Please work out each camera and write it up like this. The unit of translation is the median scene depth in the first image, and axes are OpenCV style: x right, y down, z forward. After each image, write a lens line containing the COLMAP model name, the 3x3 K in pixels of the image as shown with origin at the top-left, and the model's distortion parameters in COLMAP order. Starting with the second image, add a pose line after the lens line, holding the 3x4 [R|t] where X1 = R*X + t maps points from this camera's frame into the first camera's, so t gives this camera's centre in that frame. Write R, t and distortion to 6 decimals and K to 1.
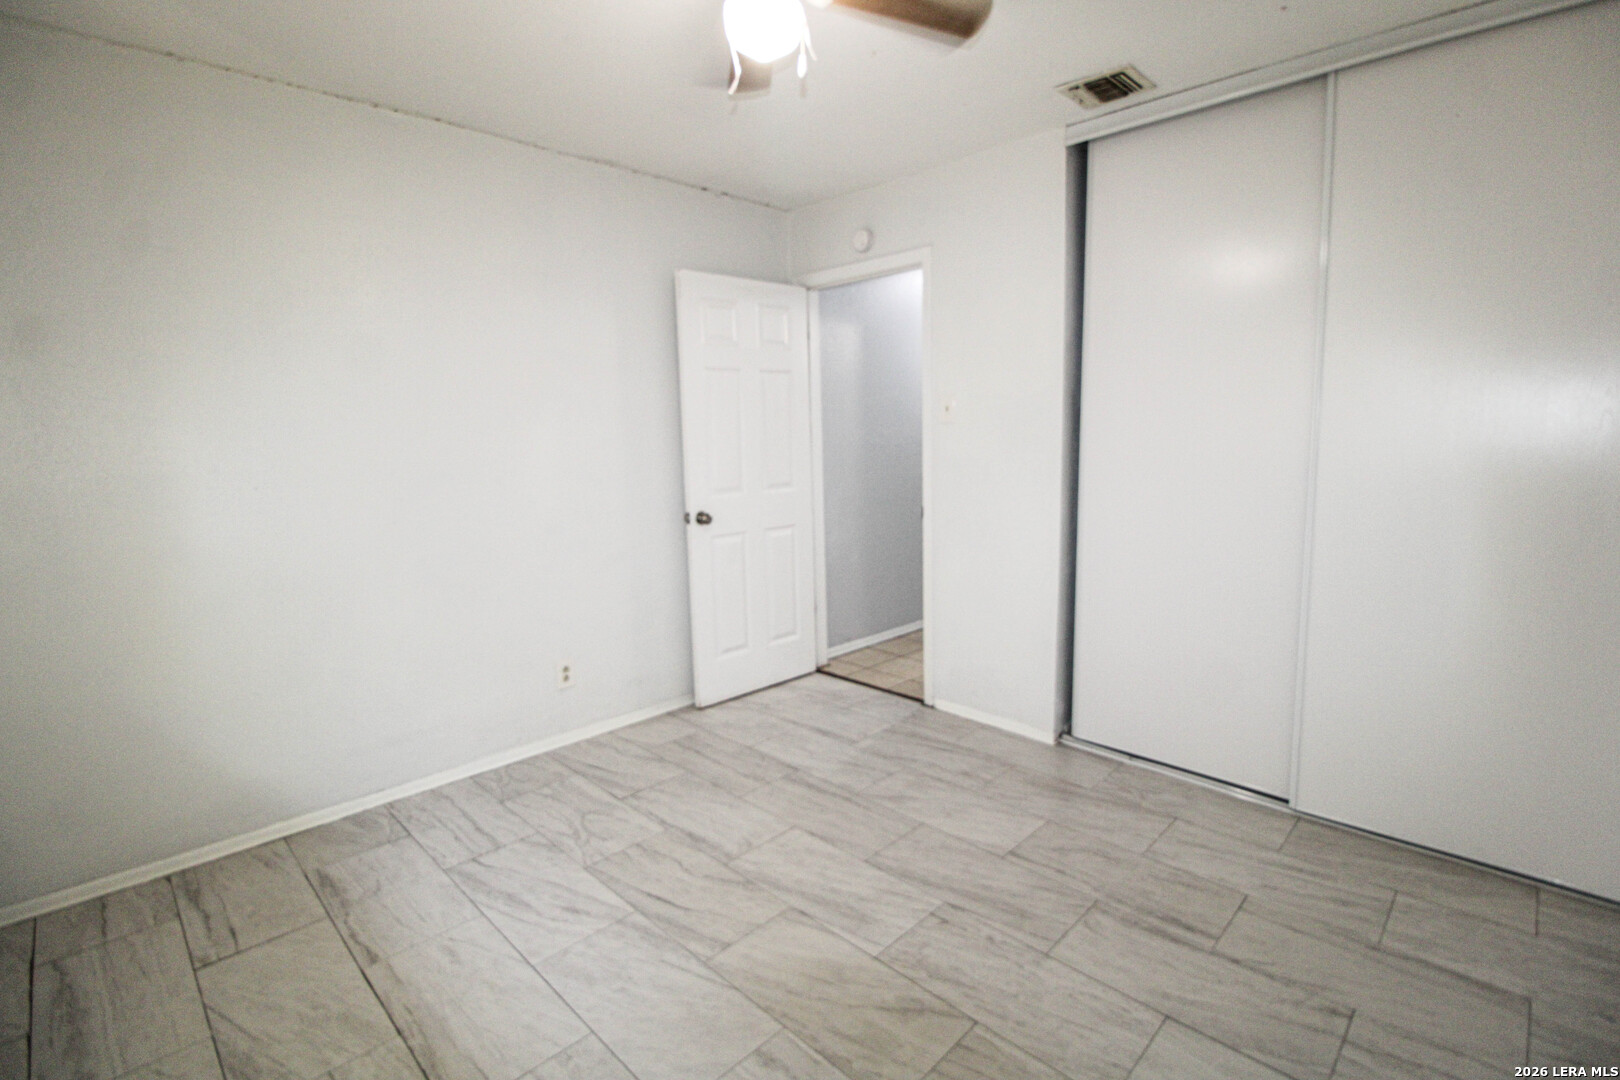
lens RADIAL K [[748.1, 0, 822.2], [0, 748.1, 509.7], [0, 0, 1]] dist [0.000180, -0.012154]
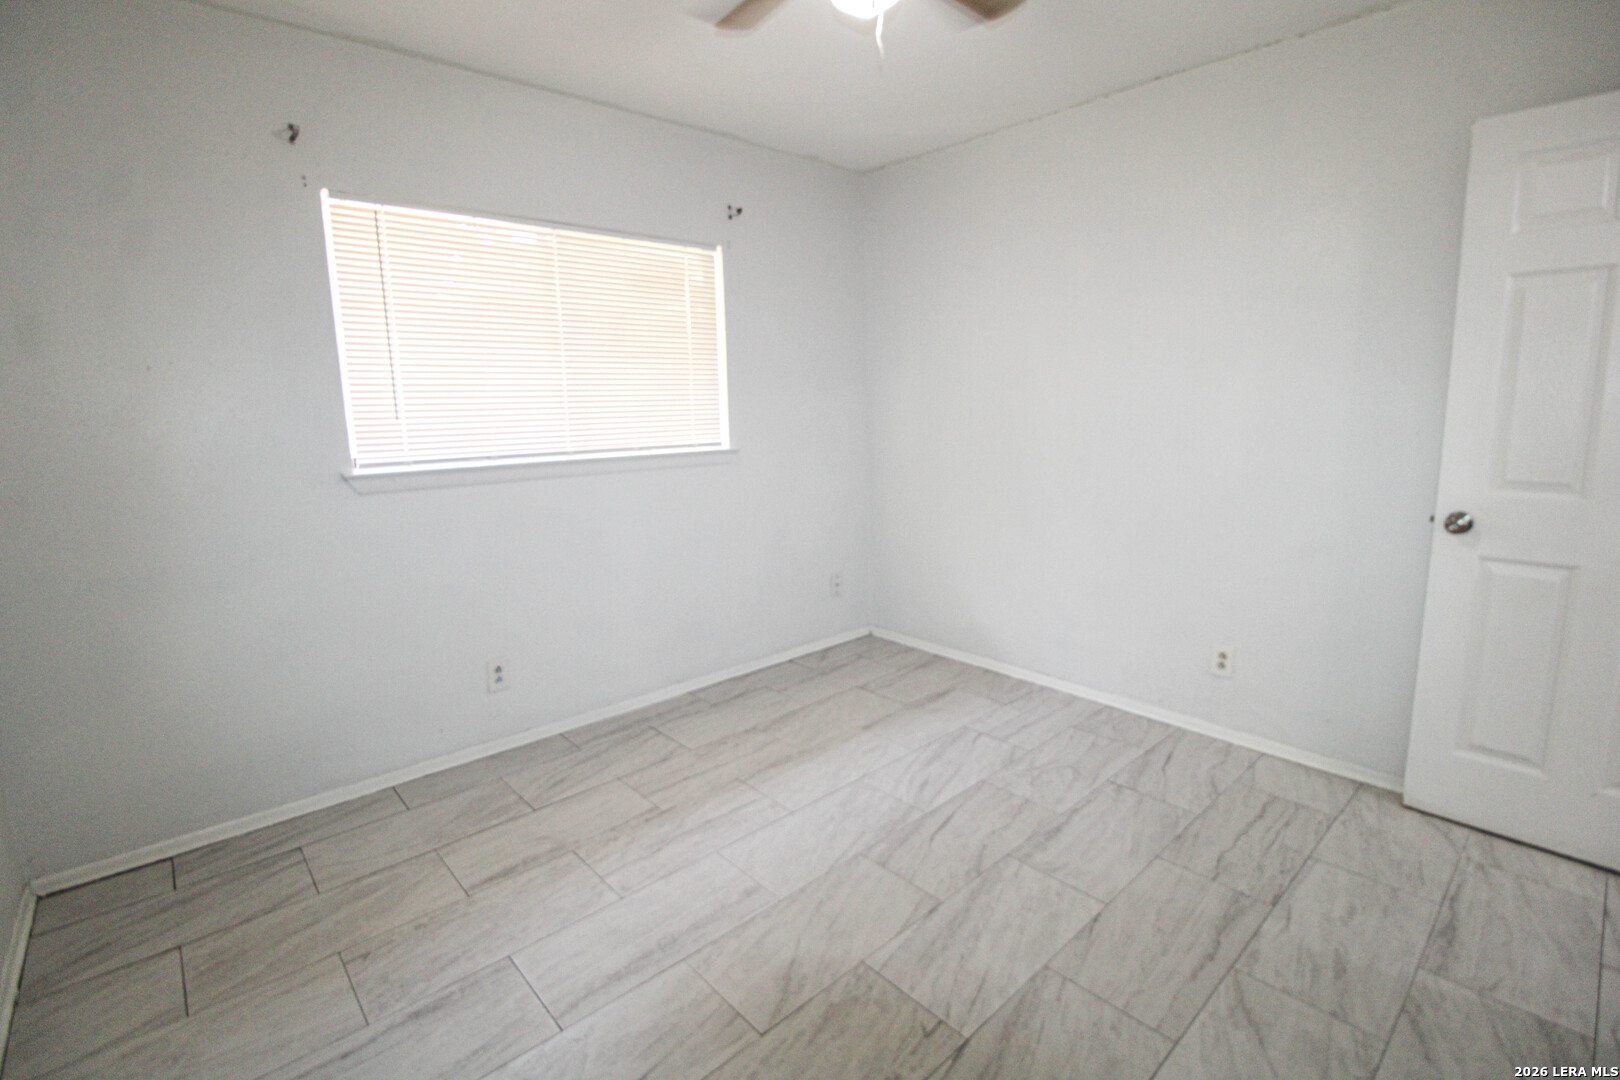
lens RADIAL K [[748.1, 0, 822.2], [0, 748.1, 509.7], [0, 0, 1]] dist [0.000180, -0.012154]
pose [[-0.052874, 0.163806, -0.985074, 0.652095], [-0.085469, 0.982092, 0.167898, -0.080724], [0.994937, 0.093071, -0.037927, 0.671134]]
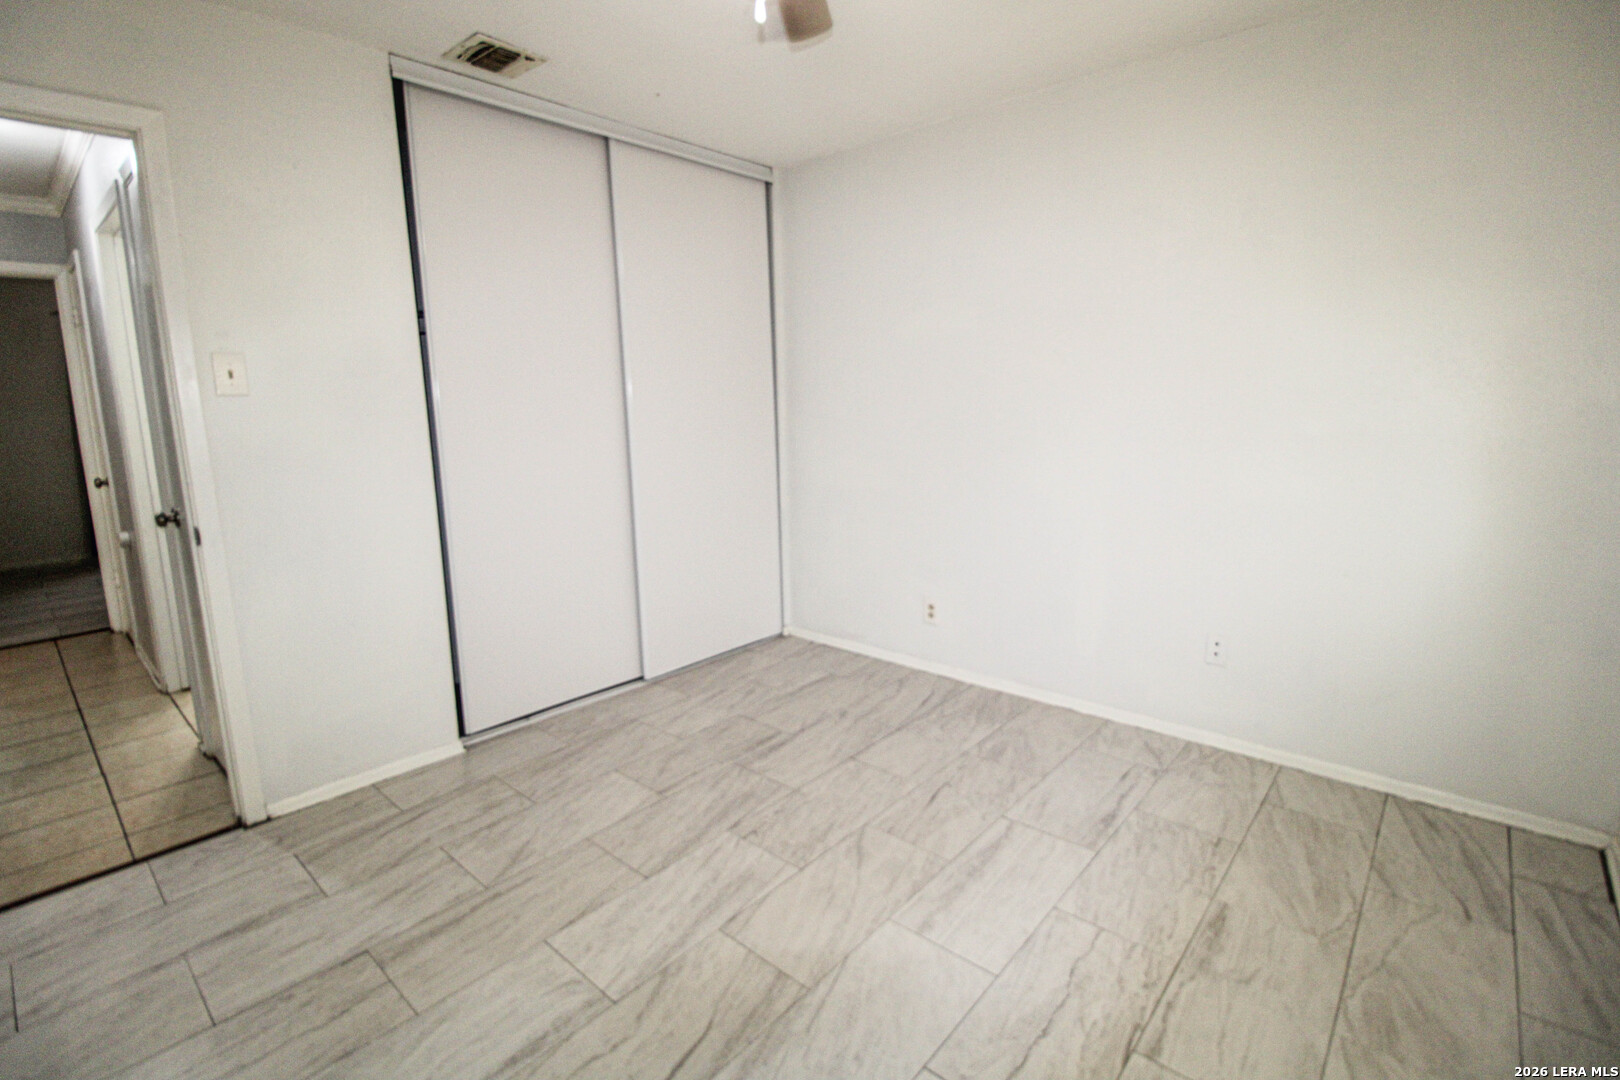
lens RADIAL K [[748.1, 0, 822.2], [0, 748.1, 509.7], [0, 0, 1]] dist [0.000180, -0.012154]
pose [[-0.057840, -0.131988, 0.989562, -0.693147], [0.124401, 0.982543, 0.138323, -0.055937], [-0.990545, 0.131103, -0.040411, 0.678893]]
